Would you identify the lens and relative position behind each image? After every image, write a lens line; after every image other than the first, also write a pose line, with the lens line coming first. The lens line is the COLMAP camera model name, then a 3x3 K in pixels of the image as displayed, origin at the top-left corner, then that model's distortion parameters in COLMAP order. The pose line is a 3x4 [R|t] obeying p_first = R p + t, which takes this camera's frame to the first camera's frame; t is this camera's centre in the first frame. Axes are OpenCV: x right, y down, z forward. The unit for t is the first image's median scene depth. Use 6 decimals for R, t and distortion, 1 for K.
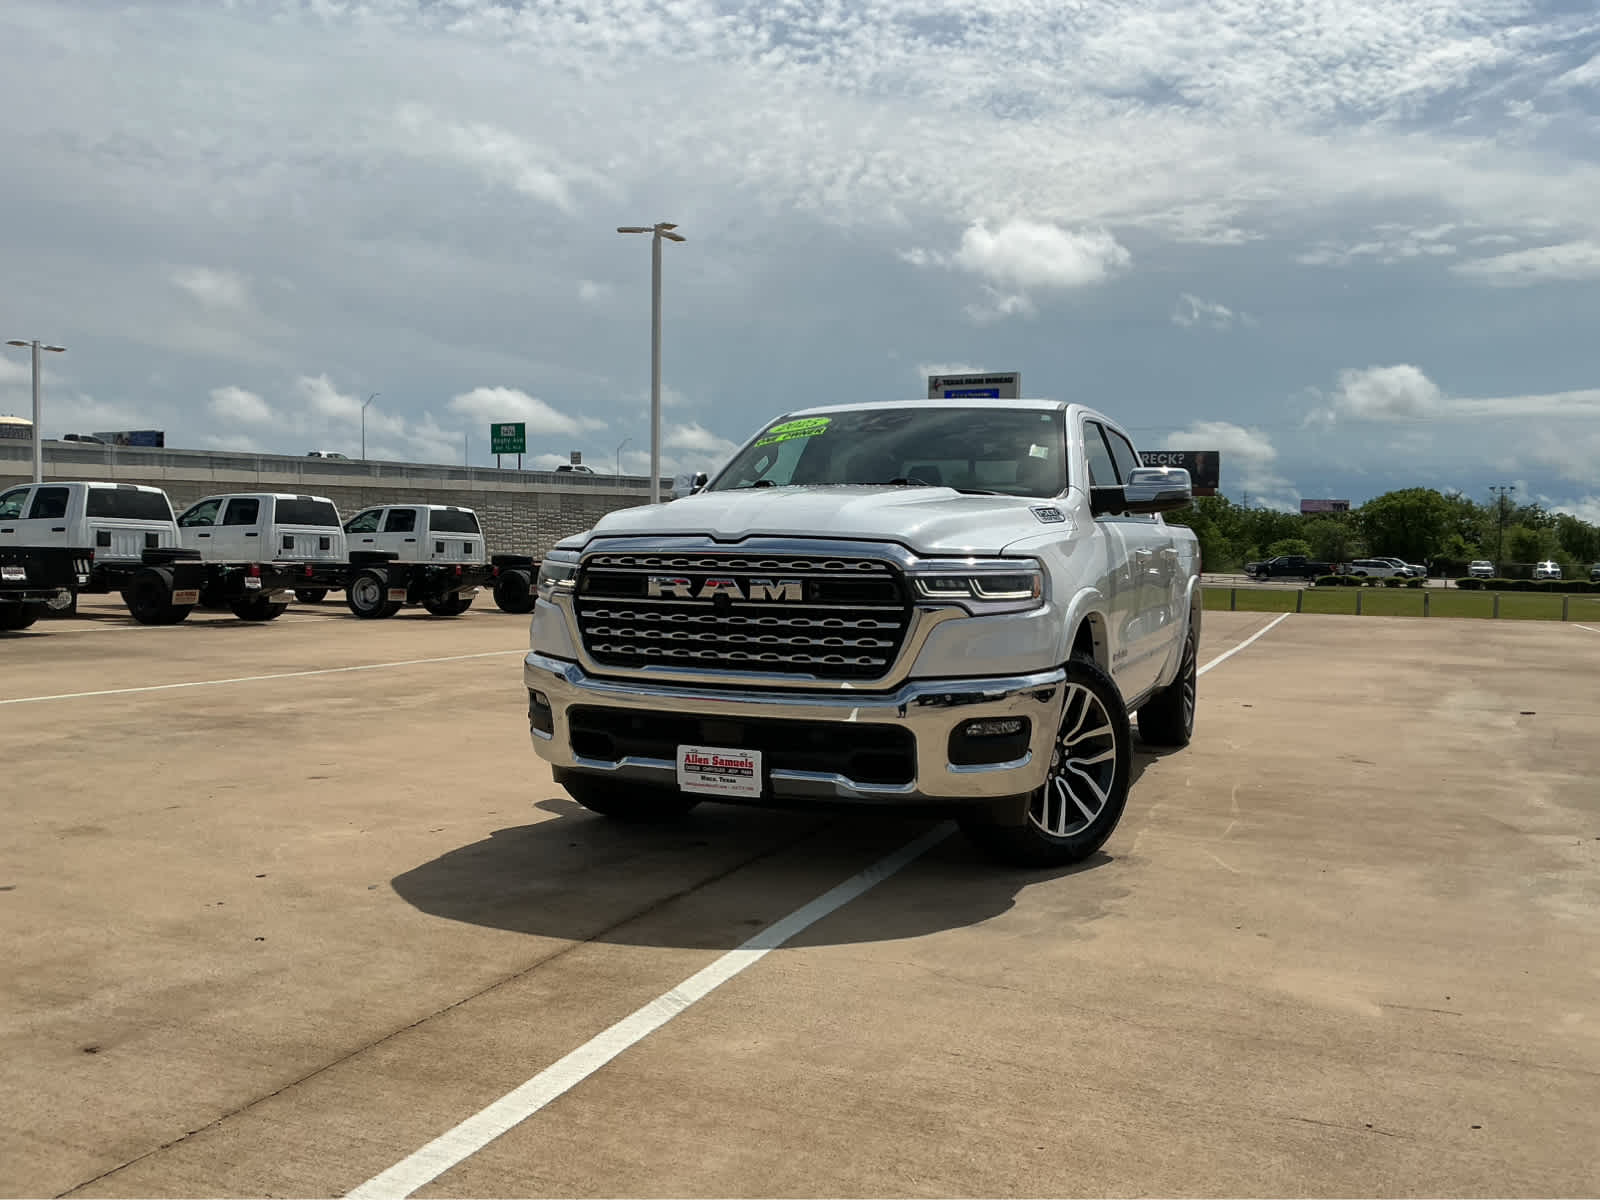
lens RADIAL K [[1316.0, 0, 810.6], [0, 1316.0, 595.5], [0, 0, 1]] dist [0.096921, -0.179336]
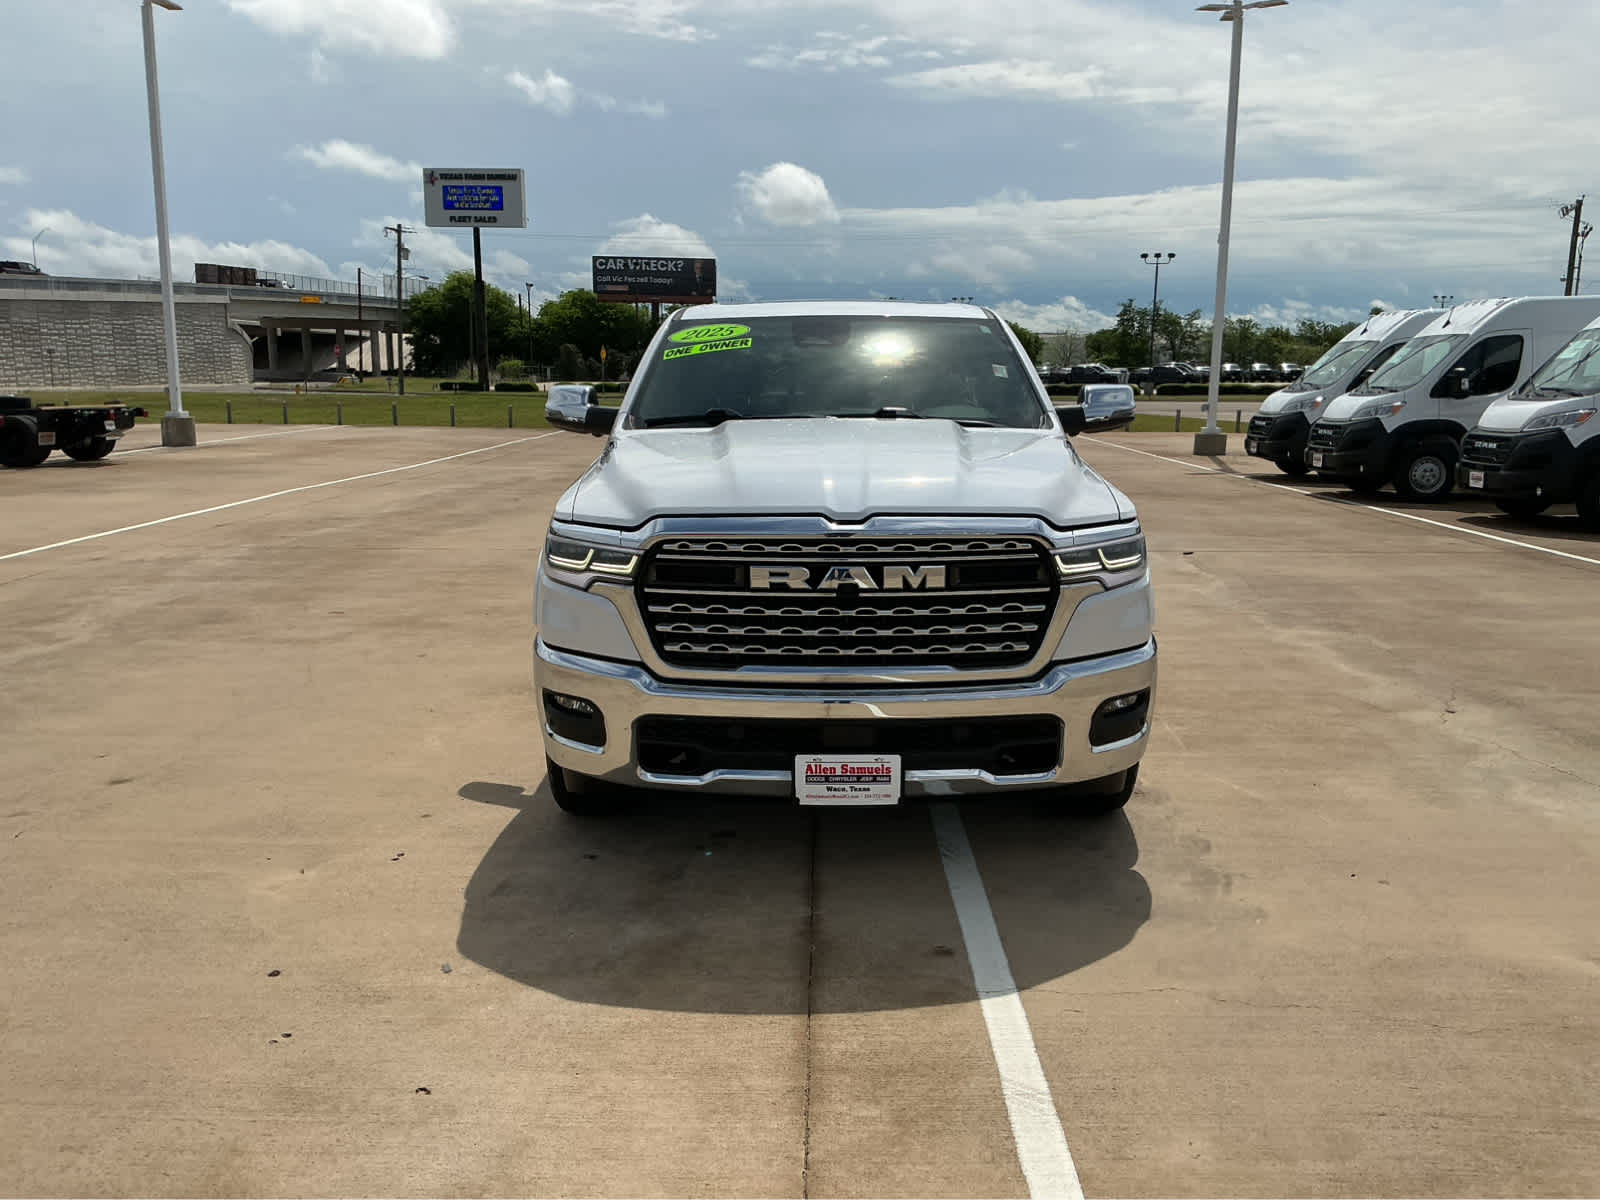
lens RADIAL K [[1316.0, 0, 810.6], [0, 1316.0, 595.5], [0, 0, 1]] dist [0.096921, -0.179336]
pose [[0.935499, -0.079733, 0.344215, -0.387163], [0.030187, 0.988680, 0.146975, -0.121429], [-0.352037, -0.127104, 0.927316, 0.196474]]
